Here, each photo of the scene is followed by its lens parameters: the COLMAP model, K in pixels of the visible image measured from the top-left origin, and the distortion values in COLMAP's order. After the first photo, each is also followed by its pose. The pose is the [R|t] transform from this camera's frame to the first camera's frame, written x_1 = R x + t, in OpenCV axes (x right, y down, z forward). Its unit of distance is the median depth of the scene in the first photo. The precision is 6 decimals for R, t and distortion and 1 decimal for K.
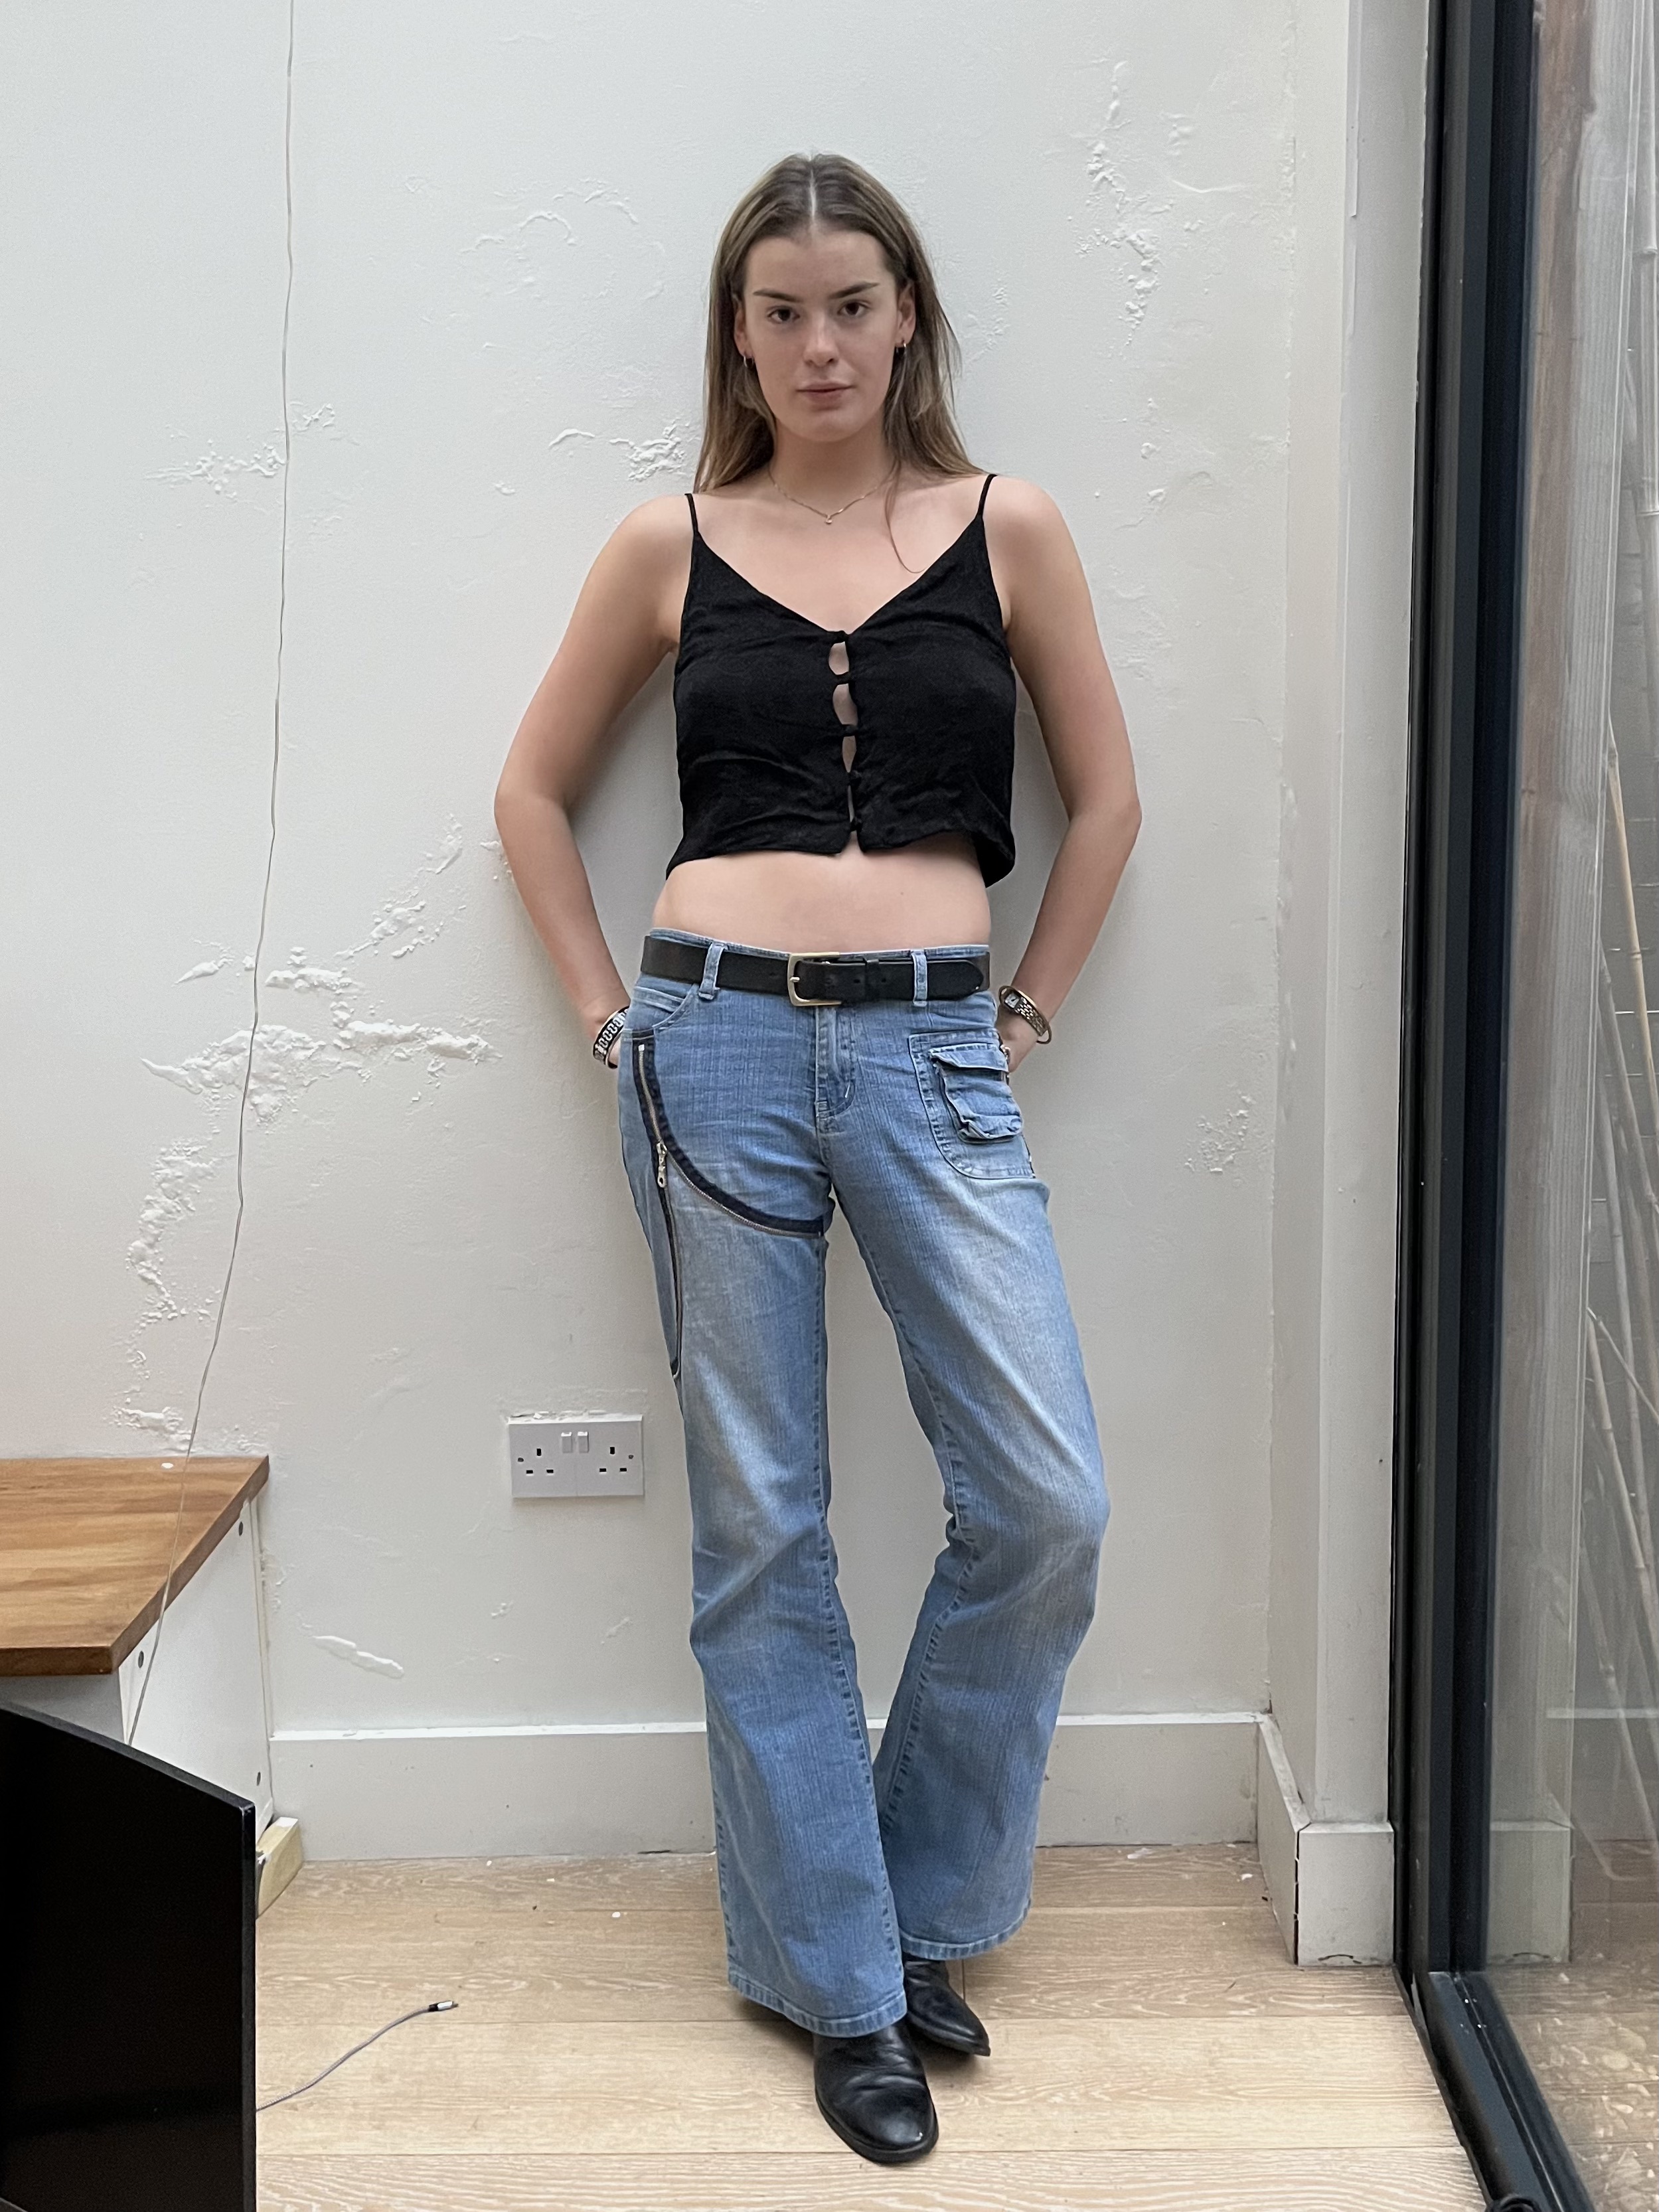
lens RADIAL K [[1726.7, 0, 843.5], [0, 1726.7, 1059.9], [0, 0, 1]] dist [0.041568, -0.057362]
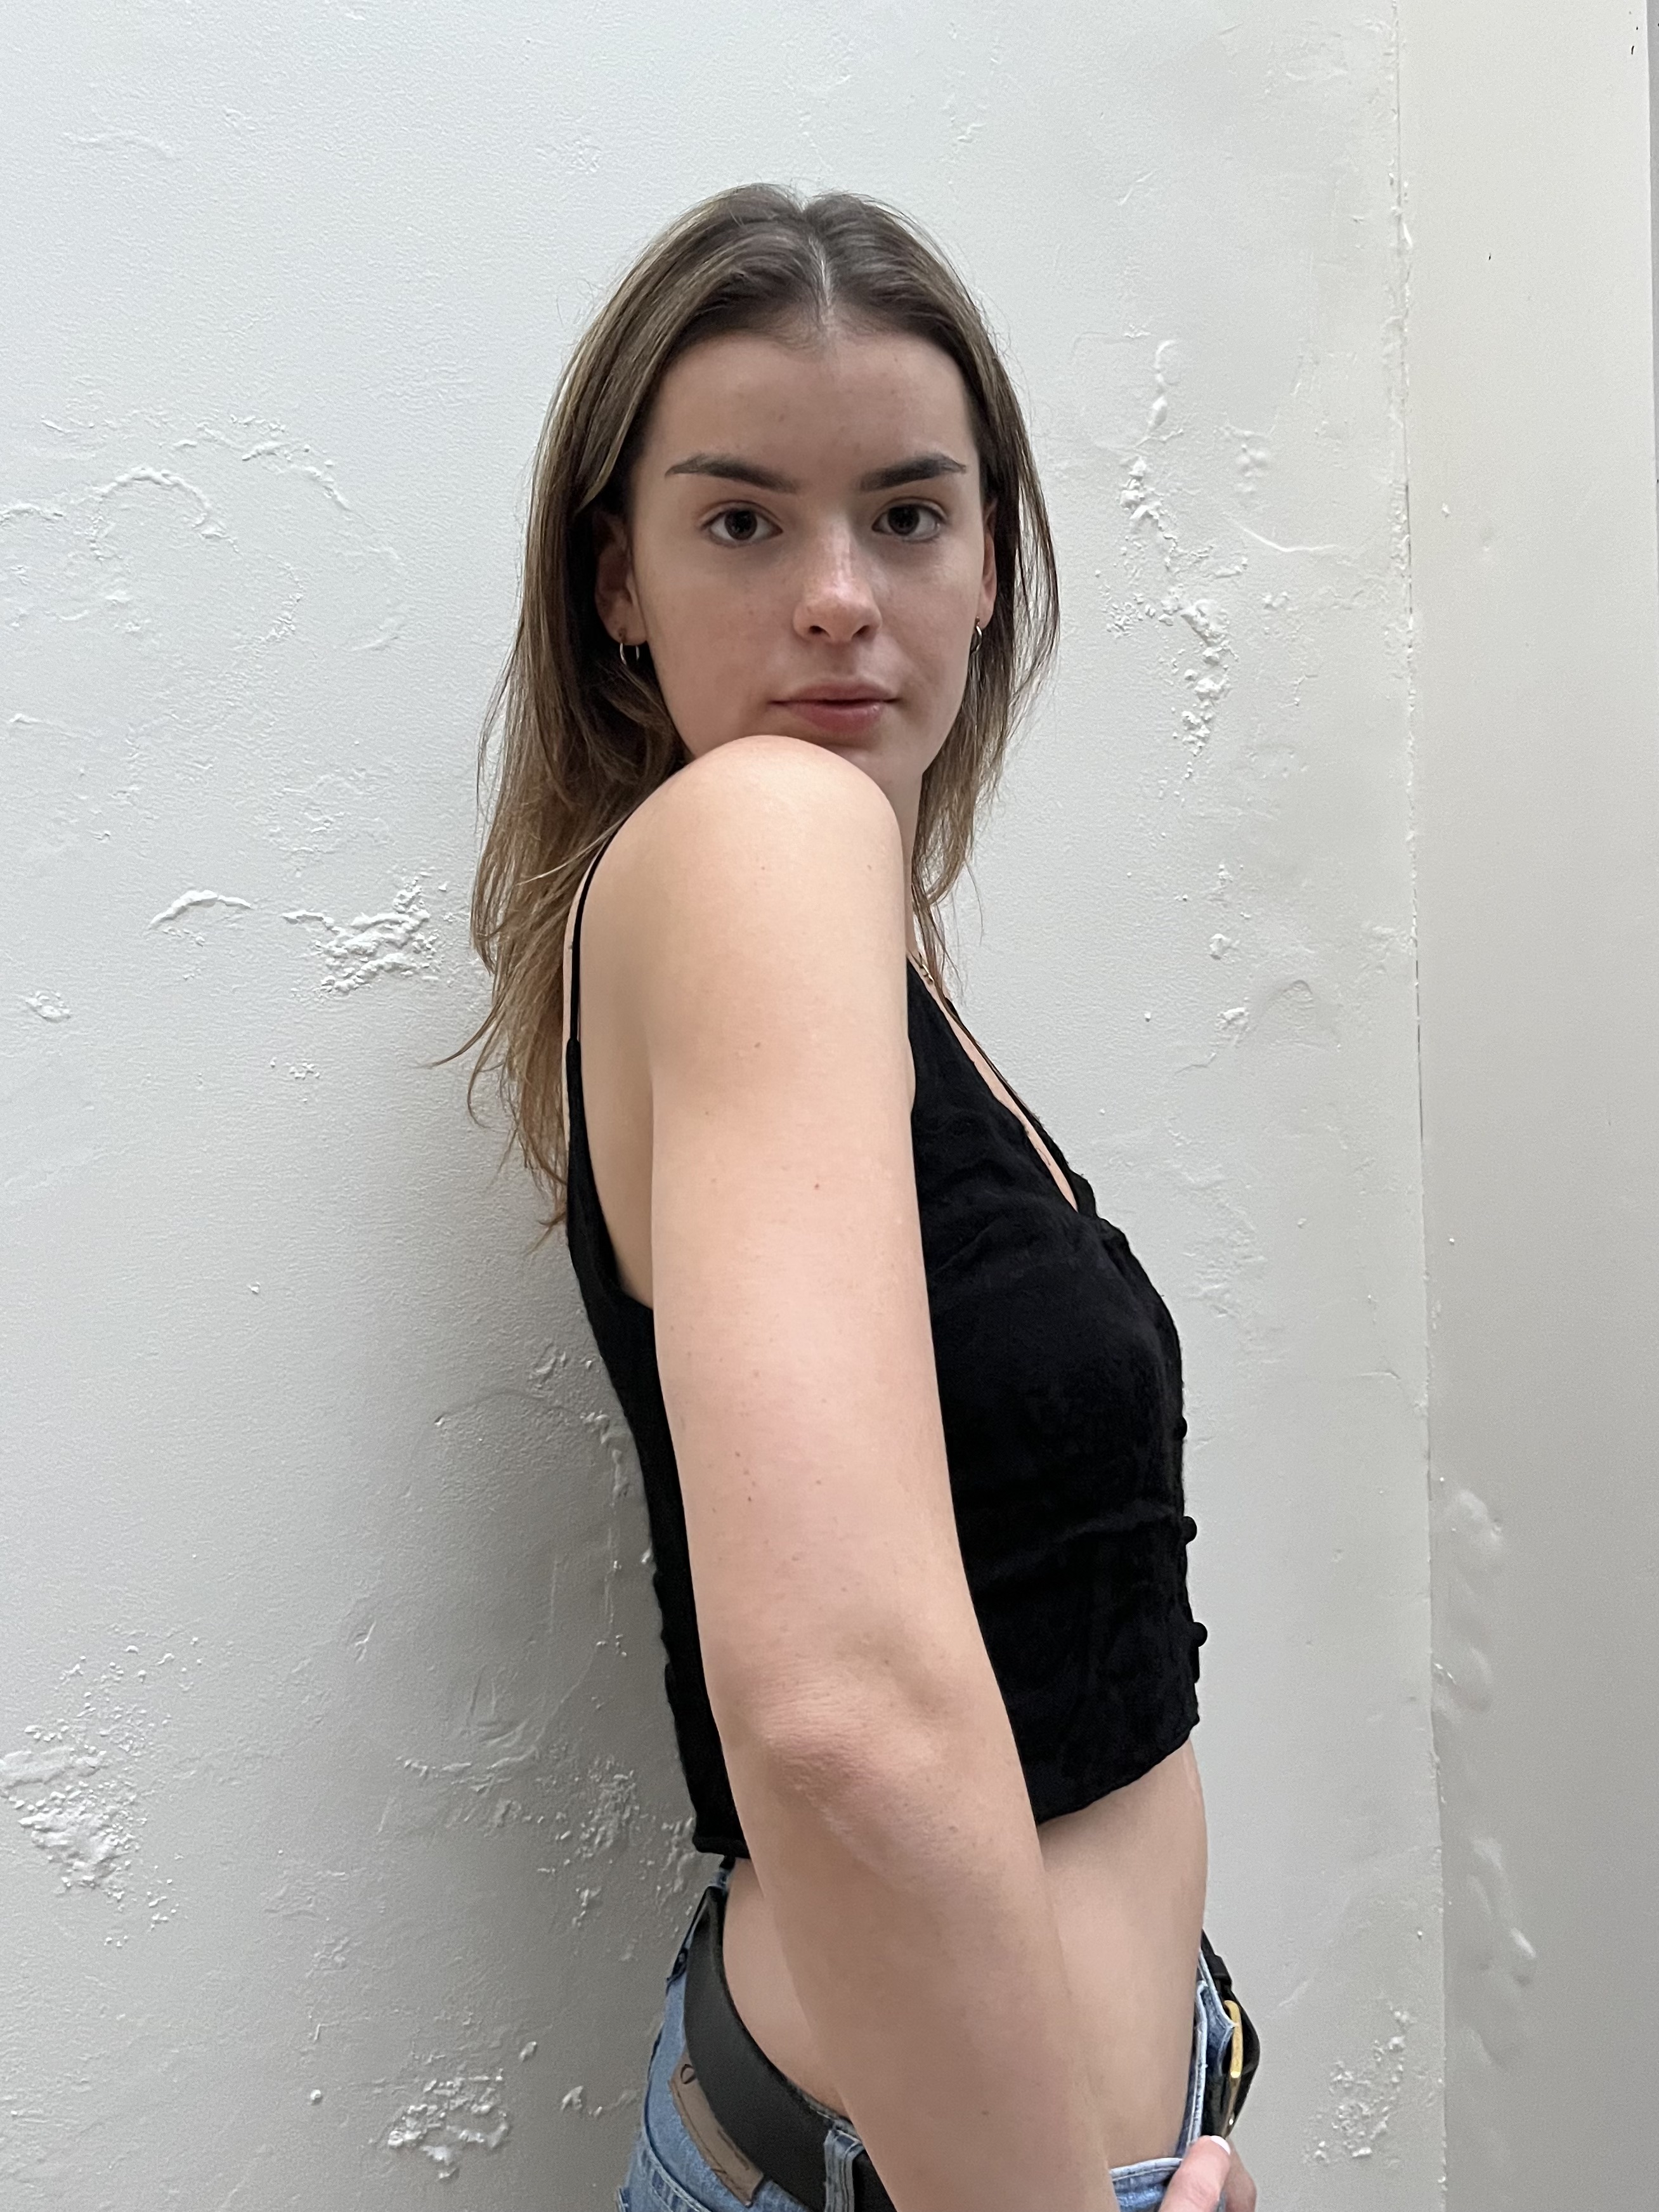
lens RADIAL K [[1726.7, 0, 843.5], [0, 1726.7, 1059.9], [0, 0, 1]] dist [0.041568, -0.057362]
pose [[0.982094, -0.023931, 0.186865, -0.075524], [0.085849, 0.939775, -0.330838, -0.149007], [-0.167693, 0.340956, 0.925002, 0.562287]]
